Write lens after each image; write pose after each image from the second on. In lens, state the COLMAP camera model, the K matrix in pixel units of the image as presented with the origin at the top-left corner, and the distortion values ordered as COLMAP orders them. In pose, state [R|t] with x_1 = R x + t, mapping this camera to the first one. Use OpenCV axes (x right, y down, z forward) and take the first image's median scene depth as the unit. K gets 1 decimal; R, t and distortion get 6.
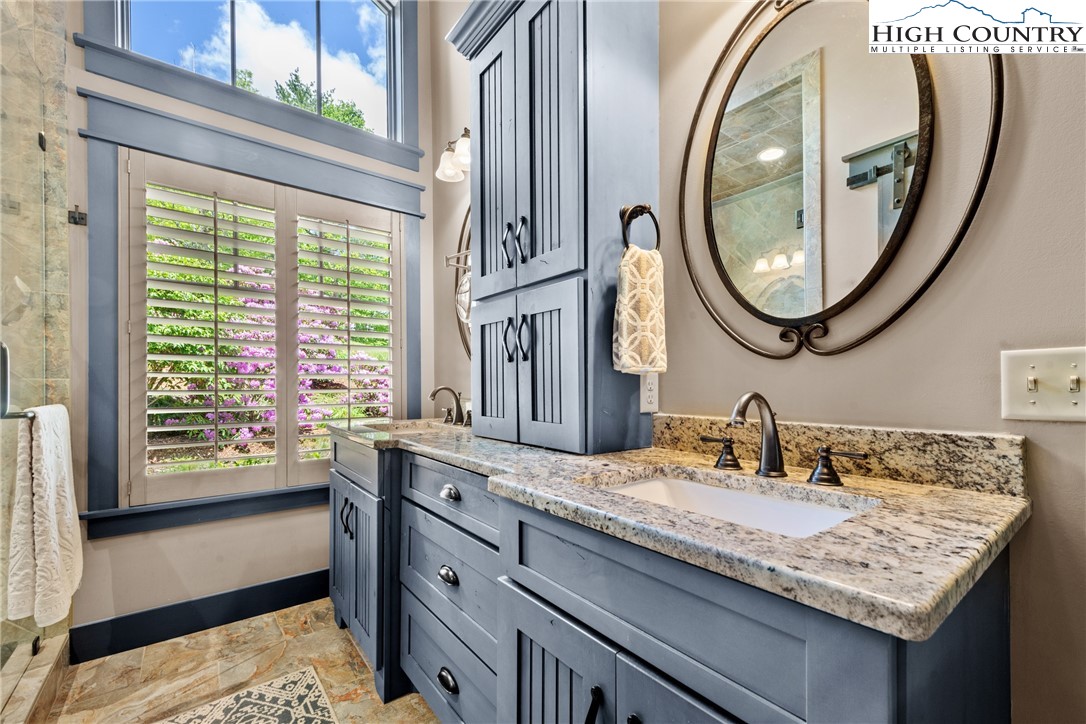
lens RADIAL K [[453.7, 0, 543.6], [0, 453.7, 394.3], [0, 0, 1]] dist [0.030803, 0.000034]
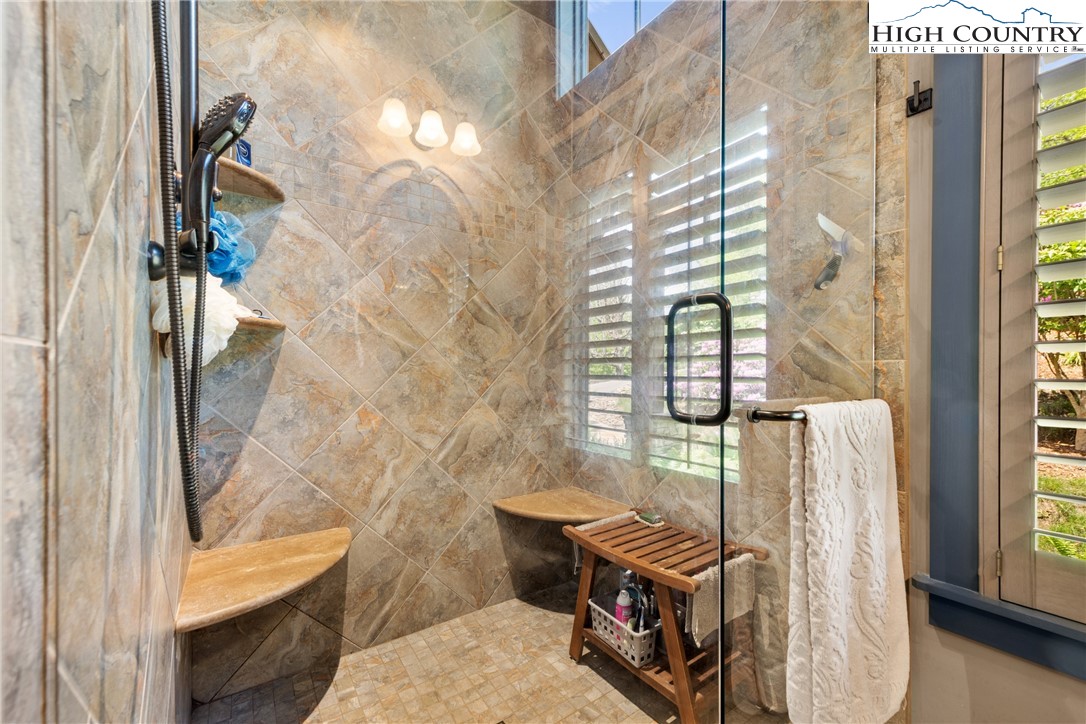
lens RADIAL K [[426.2, 0, 540.9], [0, 426.2, 369.4], [0, 0, 1]] dist [0.000884, -0.000184]
pose [[-0.069558, -0.008423, -0.997542, -0.398795], [-0.019188, 0.999791, -0.007104, -0.006071], [0.997393, 0.018646, -0.069705, 0.551503]]
